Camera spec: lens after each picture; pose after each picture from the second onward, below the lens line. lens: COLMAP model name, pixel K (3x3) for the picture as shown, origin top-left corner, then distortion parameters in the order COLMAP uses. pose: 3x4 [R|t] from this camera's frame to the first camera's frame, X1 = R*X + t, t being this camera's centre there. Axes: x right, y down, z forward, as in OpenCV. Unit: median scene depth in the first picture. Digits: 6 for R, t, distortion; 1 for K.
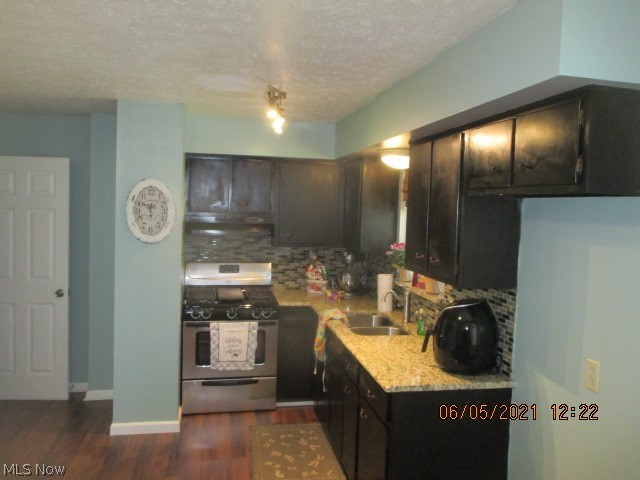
lens RADIAL K [[542.3, 0, 317.0], [0, 542.3, 240.3], [0, 0, 1]] dist [-0.035757, 0.033161]
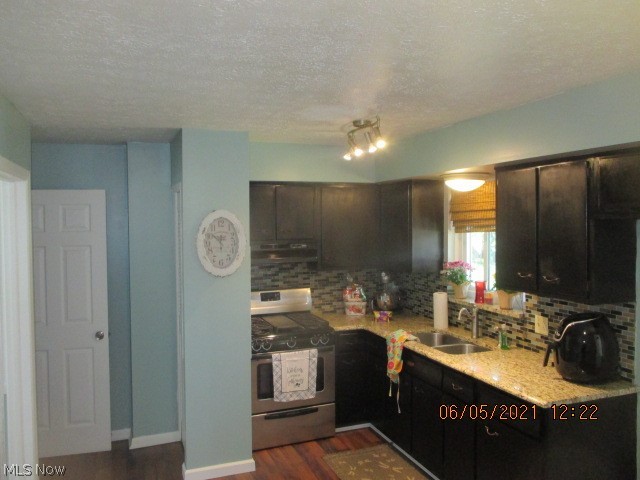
lens RADIAL K [[542.3, 0, 316.7], [0, 542.3, 239.8], [0, 0, 1]] dist [-0.035757, 0.033161]
pose [[0.984009, -0.046636, 0.171906, -0.275270], [0.051363, 0.998412, -0.023152, -0.026284], [-0.170553, 0.031611, 0.984841, 0.019163]]
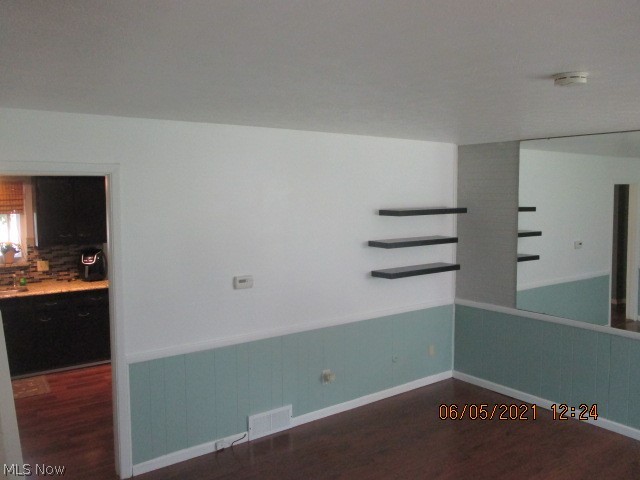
lens RADIAL K [[542.3, 0, 319.4], [0, 542.3, 240.2], [0, 0, 1]] dist [-0.035757, 0.033161]
pose [[-0.446343, -0.092830, 0.890034, -1.409560], [0.056077, 0.989748, 0.131352, -0.114469], [-0.893103, 0.108539, -0.436562, 0.722458]]
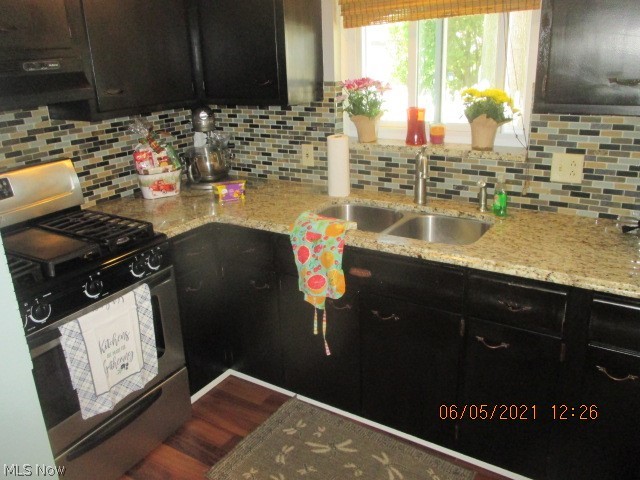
lens RADIAL K [[542.3, 0, 325.2], [0, 542.3, 234.9], [0, 0, 1]] dist [-0.035757, 0.033161]
pose [[0.674435, -0.294942, 0.676866, -0.317040], [0.109234, 0.946517, 0.303600, -0.017028], [-0.730209, -0.130822, 0.670582, 0.582314]]
